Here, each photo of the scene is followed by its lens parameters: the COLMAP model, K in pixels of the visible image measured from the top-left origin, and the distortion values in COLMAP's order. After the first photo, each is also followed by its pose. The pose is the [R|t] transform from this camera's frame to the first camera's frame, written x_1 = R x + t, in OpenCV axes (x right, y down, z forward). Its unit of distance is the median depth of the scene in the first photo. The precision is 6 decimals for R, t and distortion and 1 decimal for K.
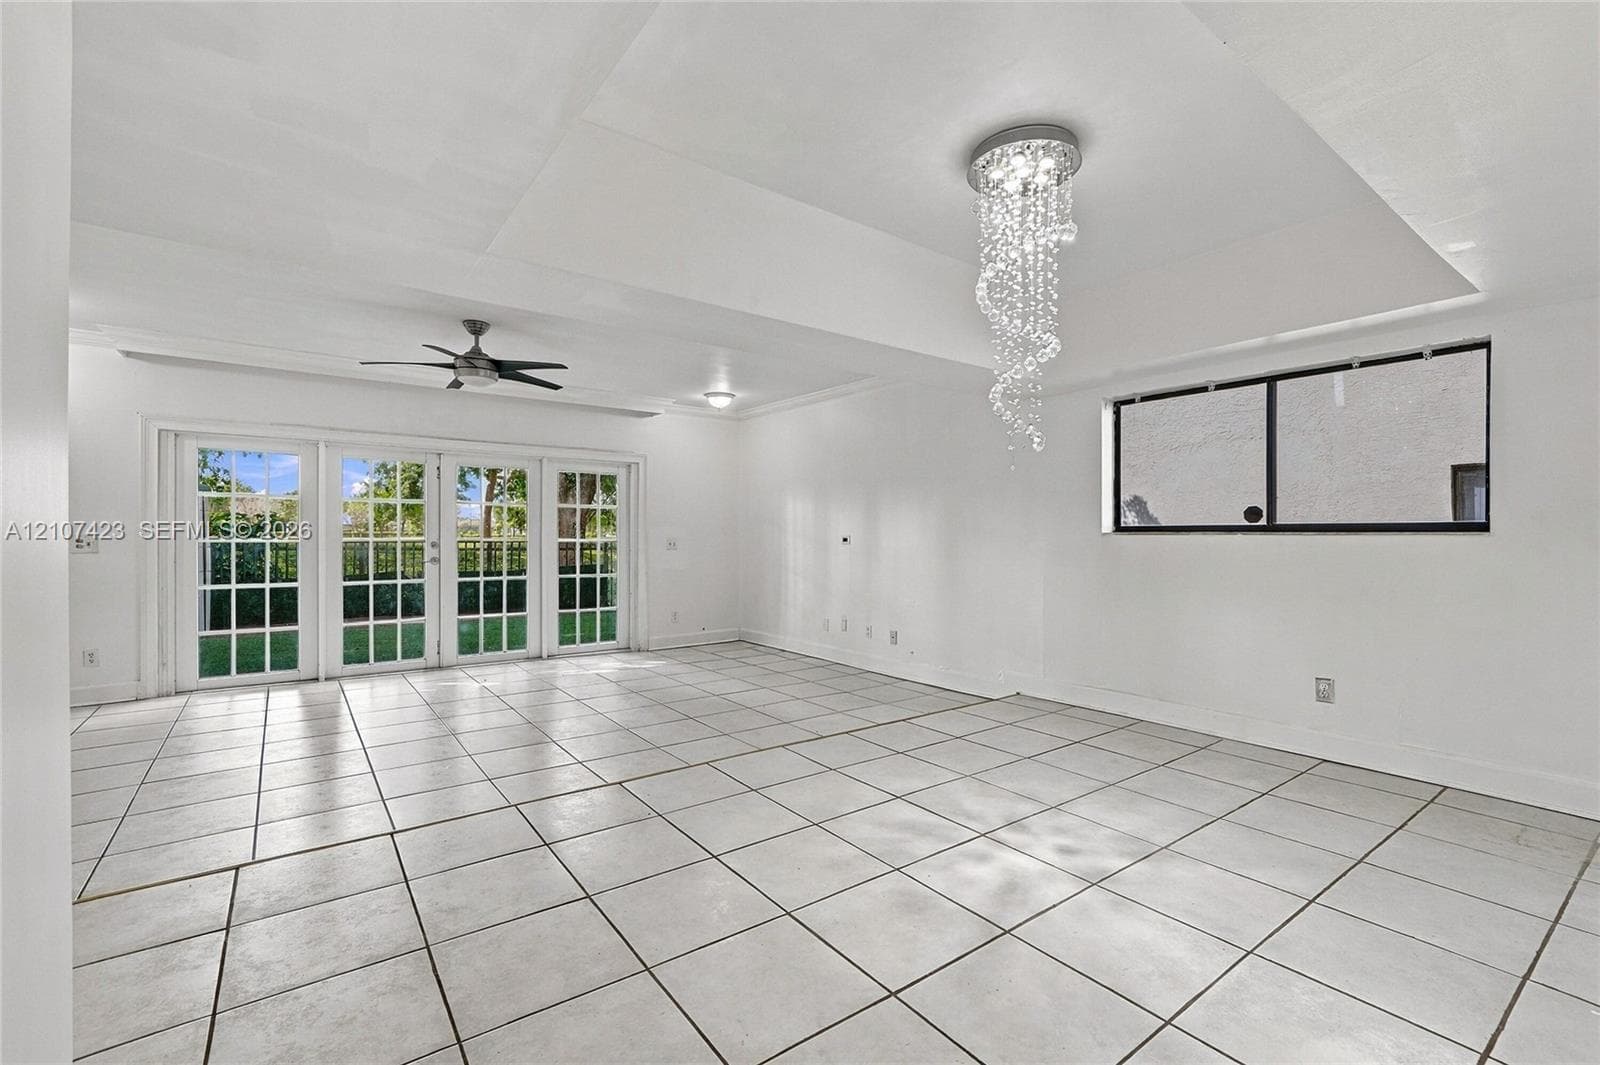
lens RADIAL K [[703.1, 0, 809.8], [0, 703.1, 537.6], [0, 0, 1]] dist [0.011823, -0.000352]
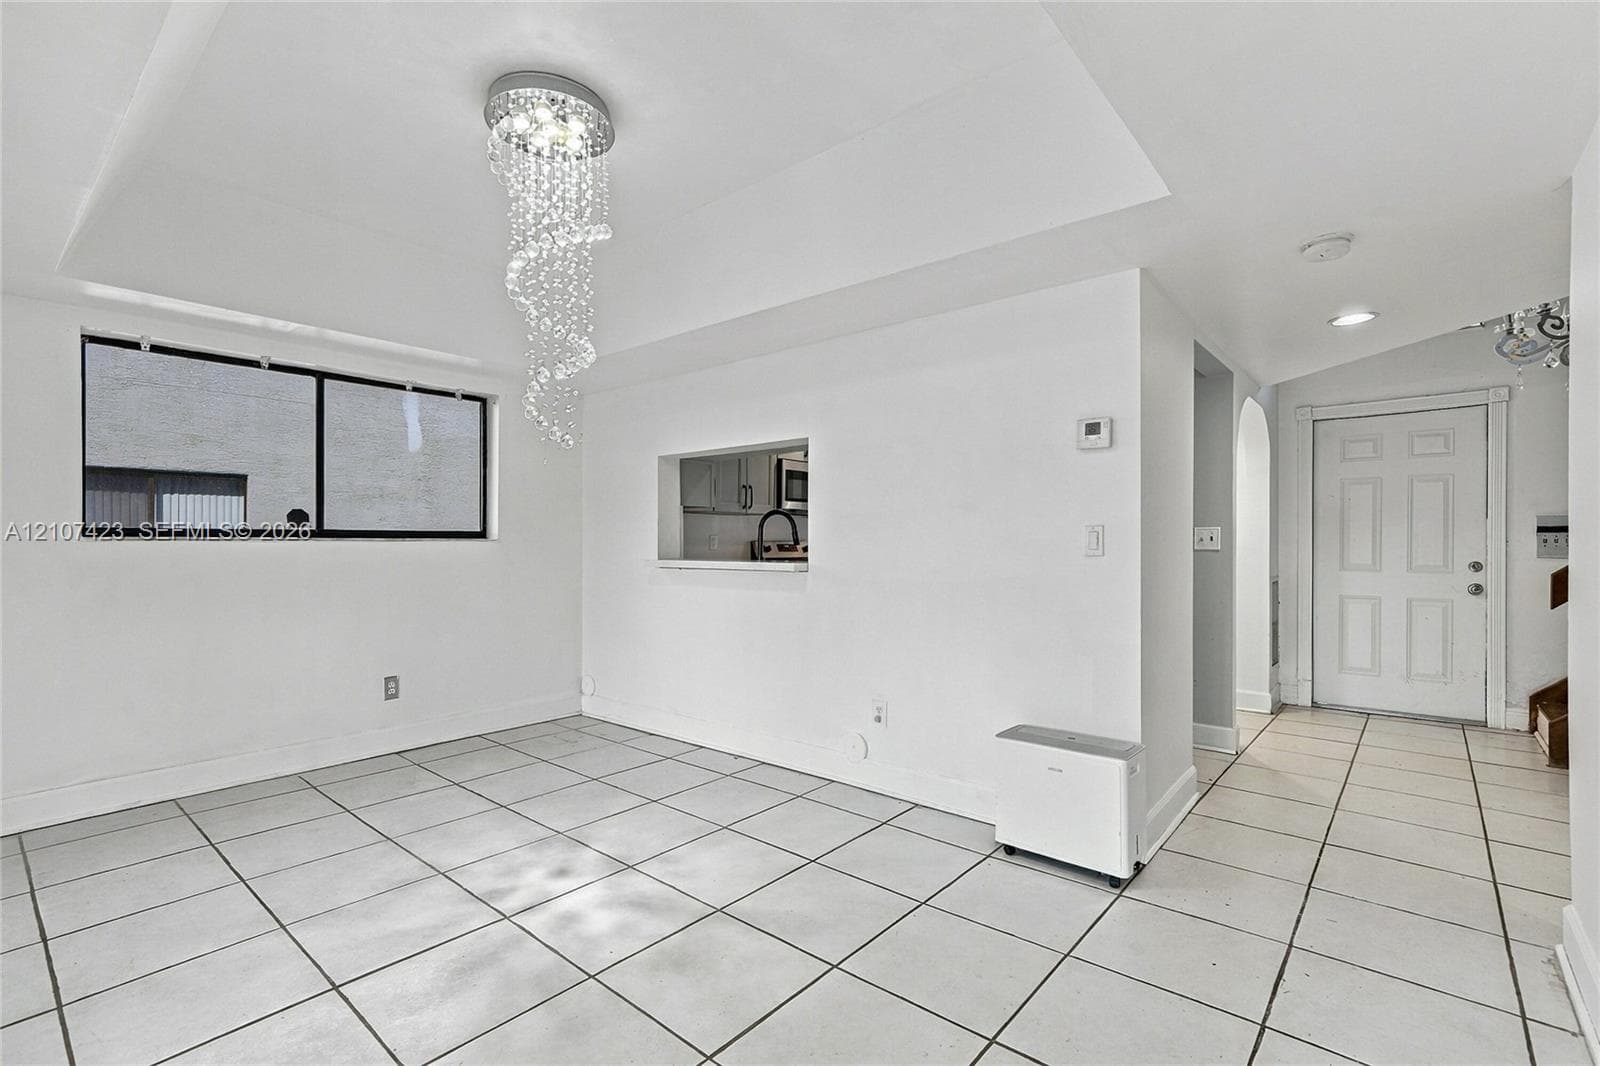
lens RADIAL K [[732.5, 0, 803.2], [0, 732.5, 535.6], [0, 0, 1]] dist [0.004320, 0.001611]
pose [[-0.230401, 0.007966, 0.973063, -0.279361], [0.006703, 0.999956, -0.006598, 0.000538], [-0.973073, 0.005002, -0.230444, 0.379894]]
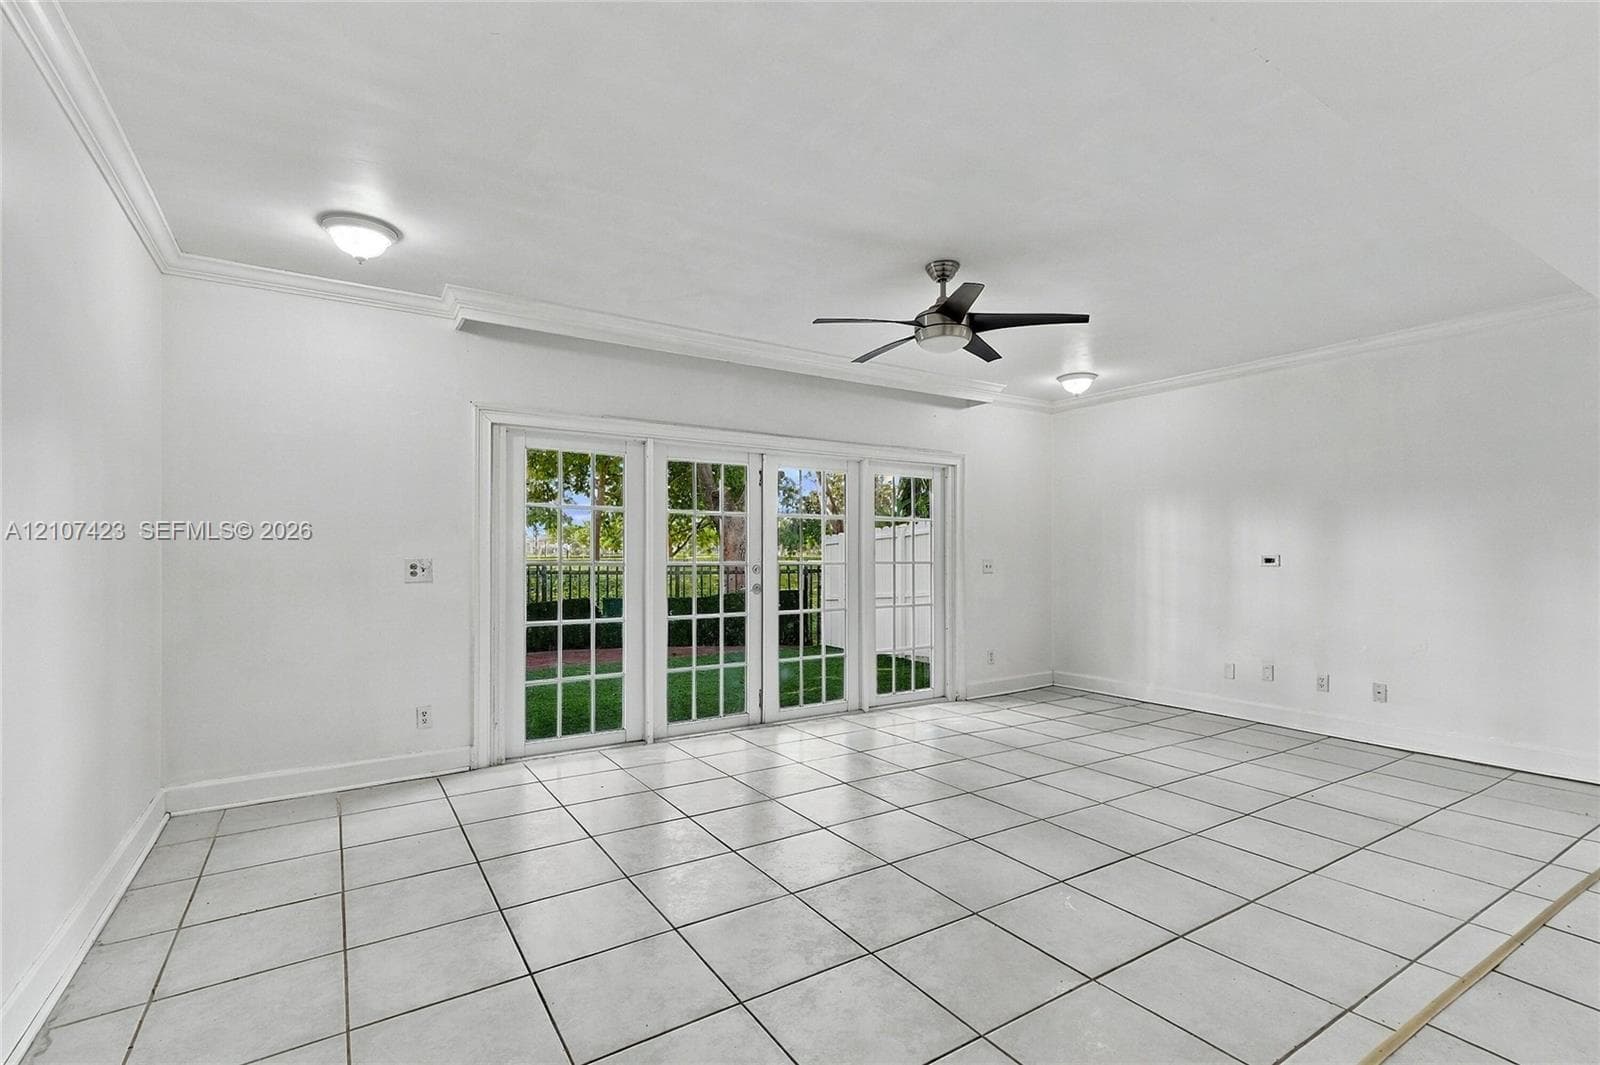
lens RADIAL K [[732.5, 0, 792.1], [0, 732.5, 545.6], [0, 0, 1]] dist [0.004320, 0.001611]
pose [[0.997615, -0.006438, -0.068723, -0.436106], [0.005140, 0.999805, -0.019054, -0.000022], [0.068832, 0.018655, 0.997454, 0.180162]]
